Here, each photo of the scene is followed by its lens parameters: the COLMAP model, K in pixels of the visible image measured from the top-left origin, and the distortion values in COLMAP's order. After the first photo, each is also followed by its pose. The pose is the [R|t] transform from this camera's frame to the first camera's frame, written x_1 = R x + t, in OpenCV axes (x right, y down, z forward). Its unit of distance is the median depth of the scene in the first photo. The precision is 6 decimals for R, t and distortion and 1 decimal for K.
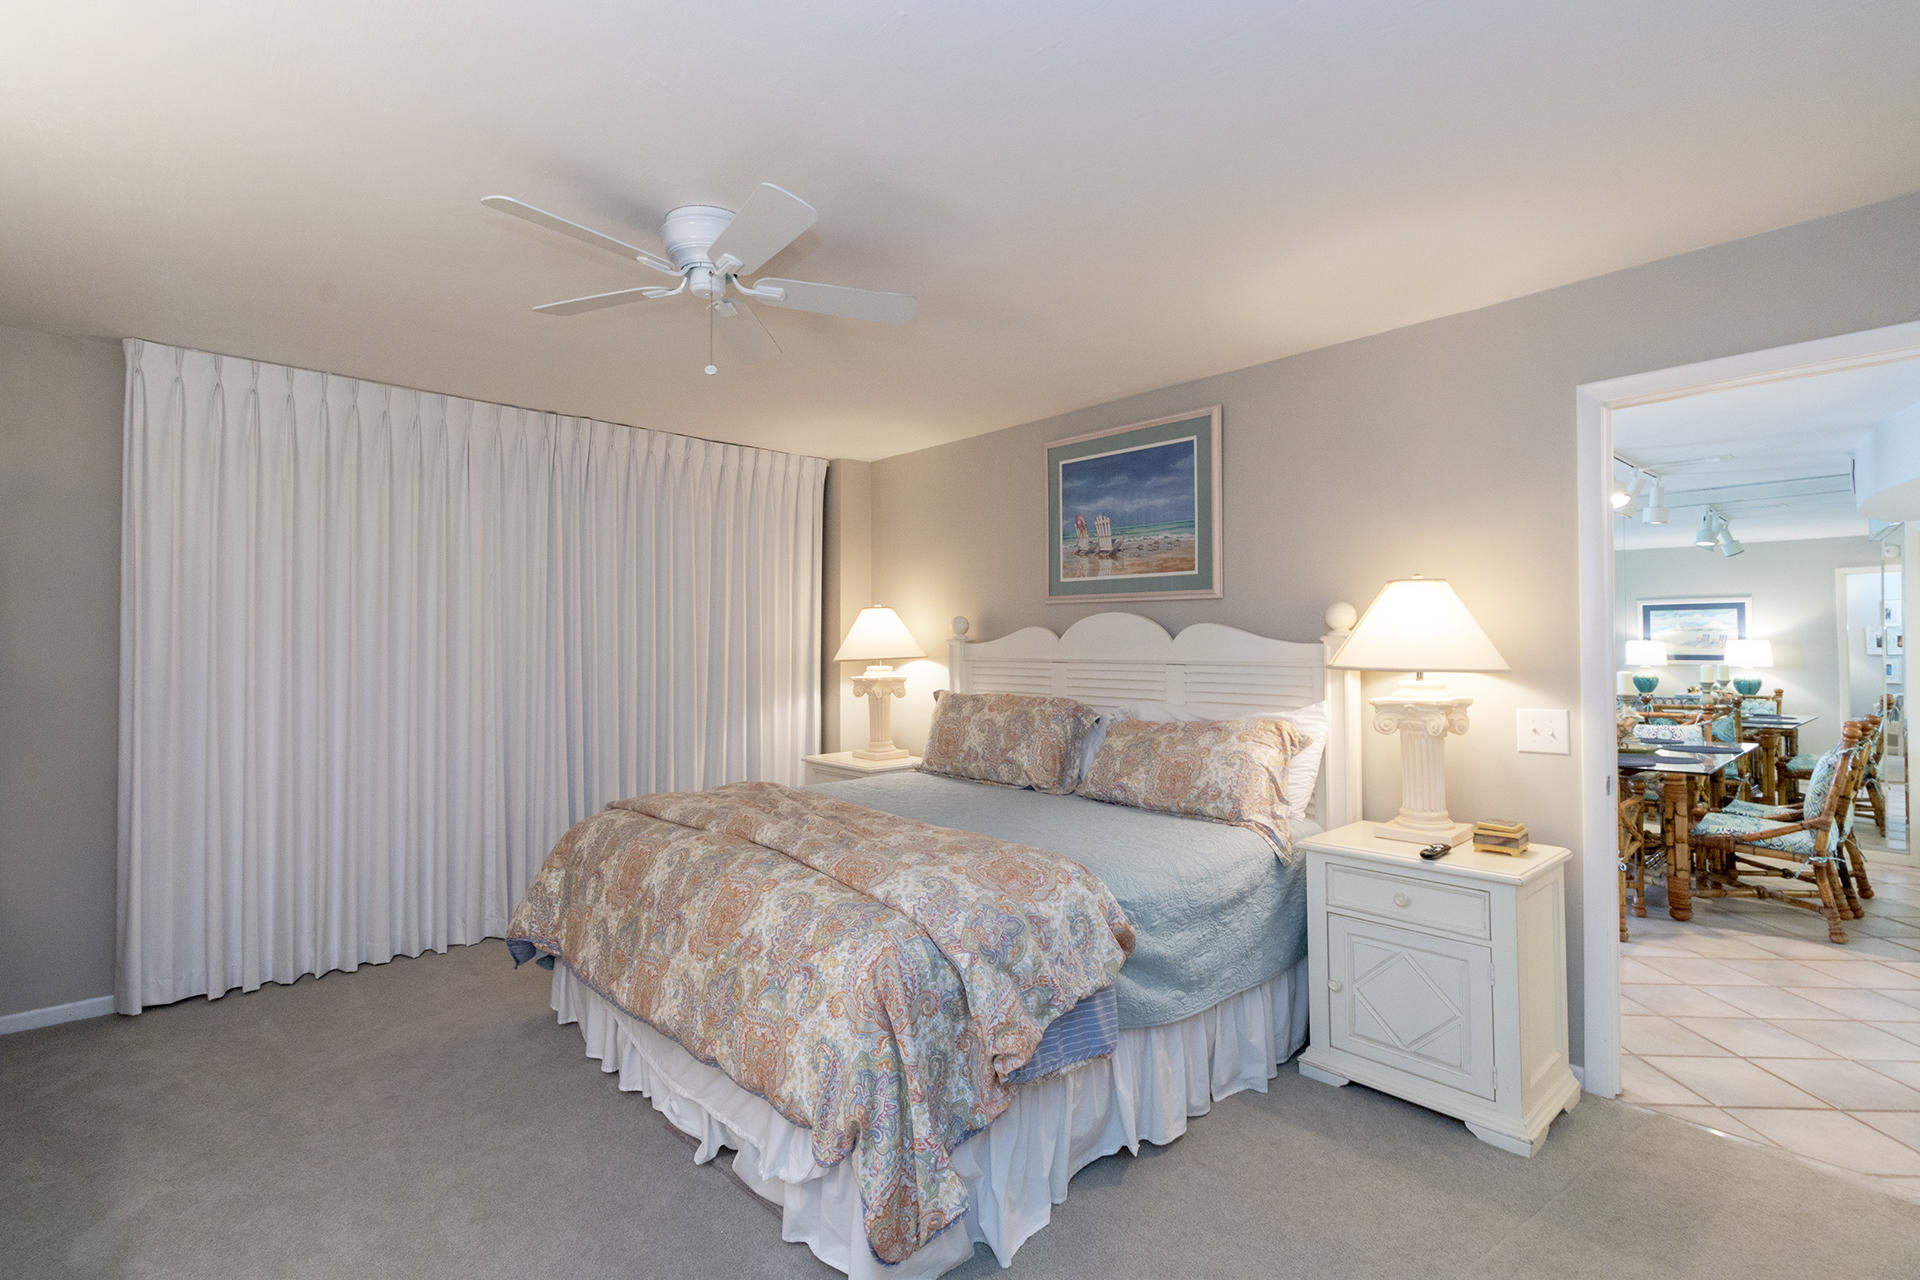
lens RADIAL K [[895.9, 0, 960.0], [0, 895.9, 640.0], [0, 0, 1]] dist [-0.000417, 0.000088]
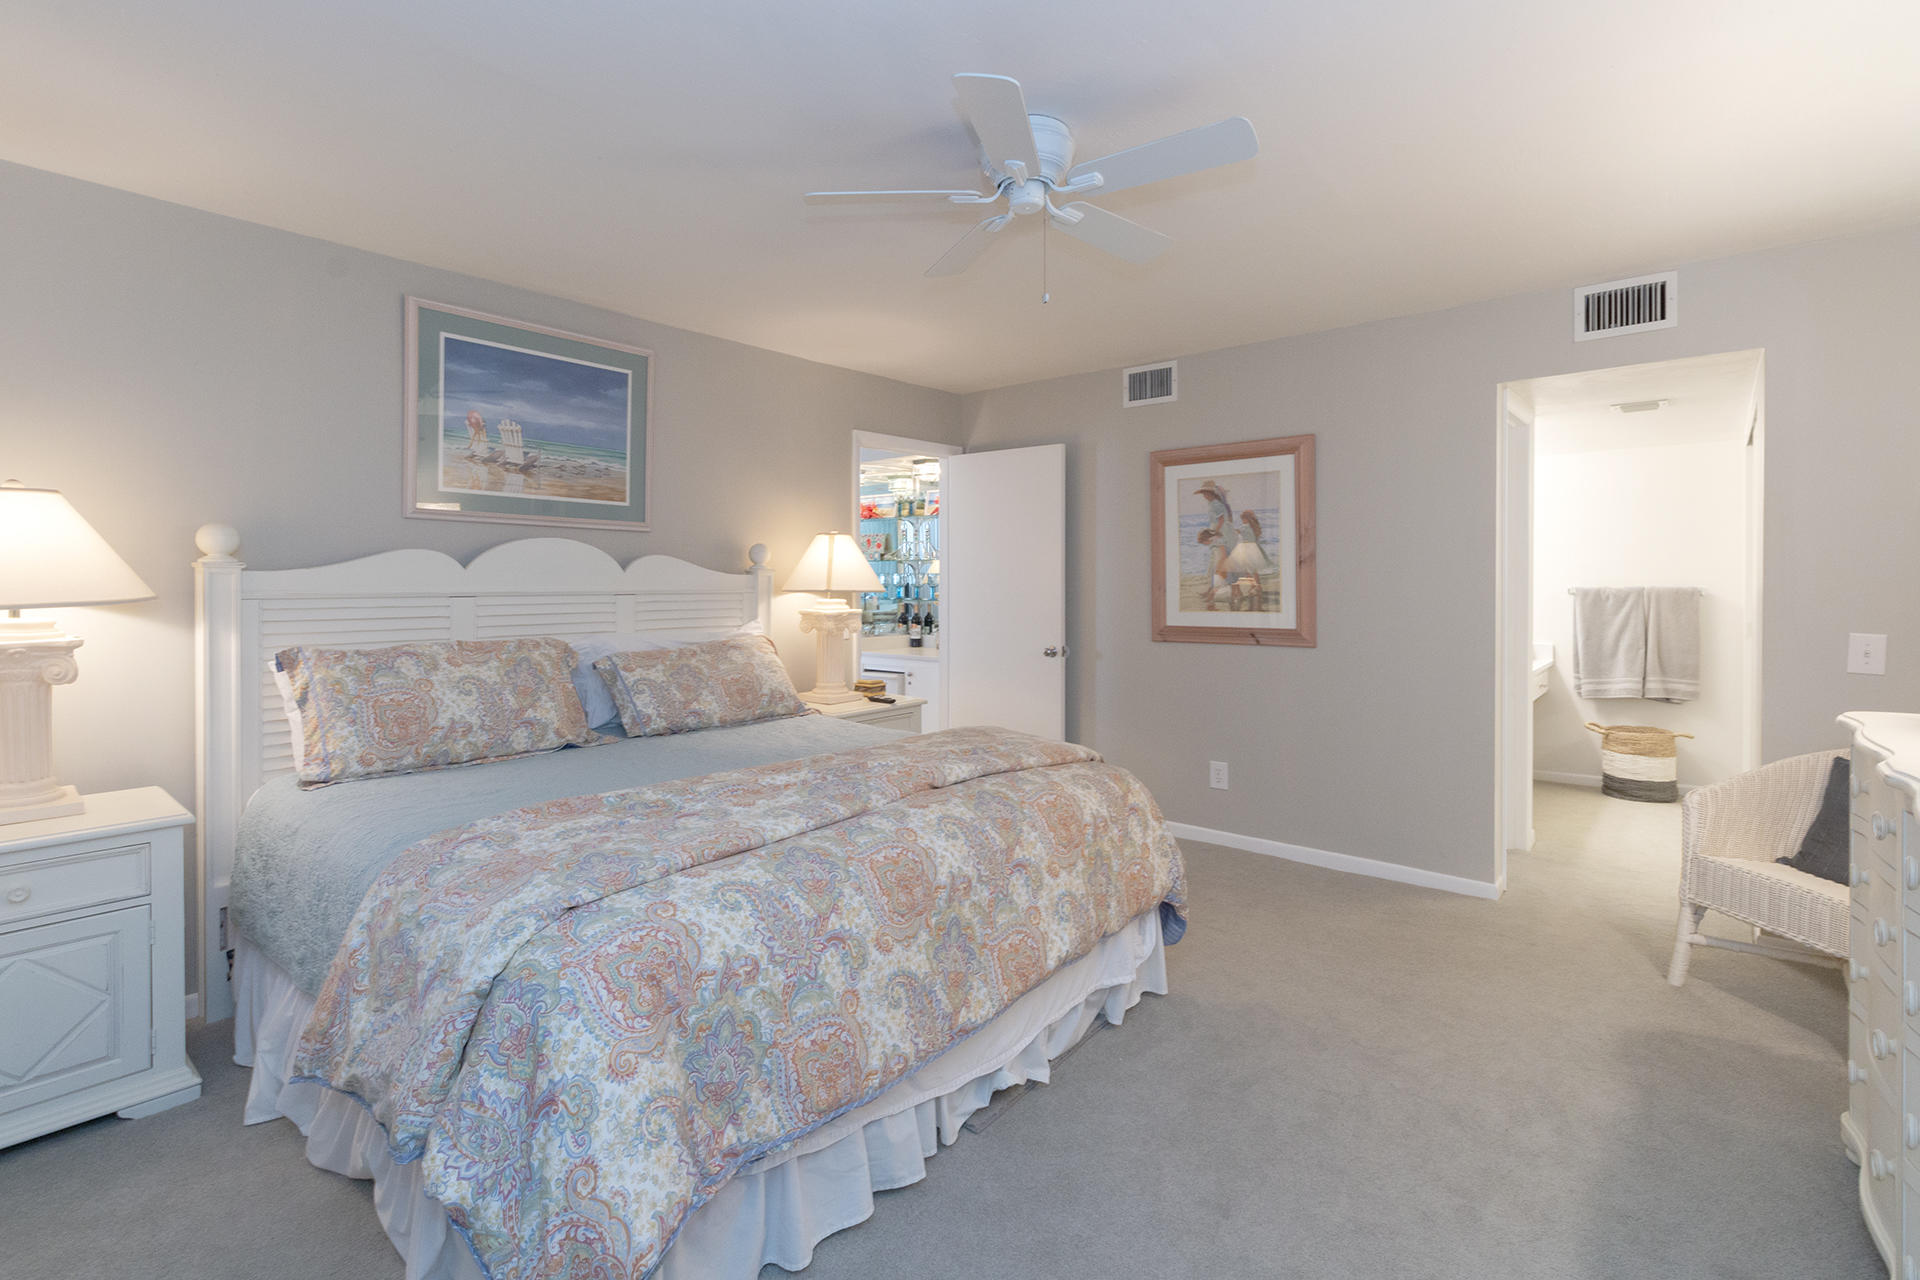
lens RADIAL K [[901.9, 0, 932.0], [0, 901.9, 579.0], [0, 0, 1]] dist [-0.008725, -0.000137]
pose [[-0.123326, -0.002709, 0.992363, -0.763313], [-0.010312, 0.999946, 0.001448, 0.004951], [-0.992313, -0.010055, -0.123347, 0.742894]]
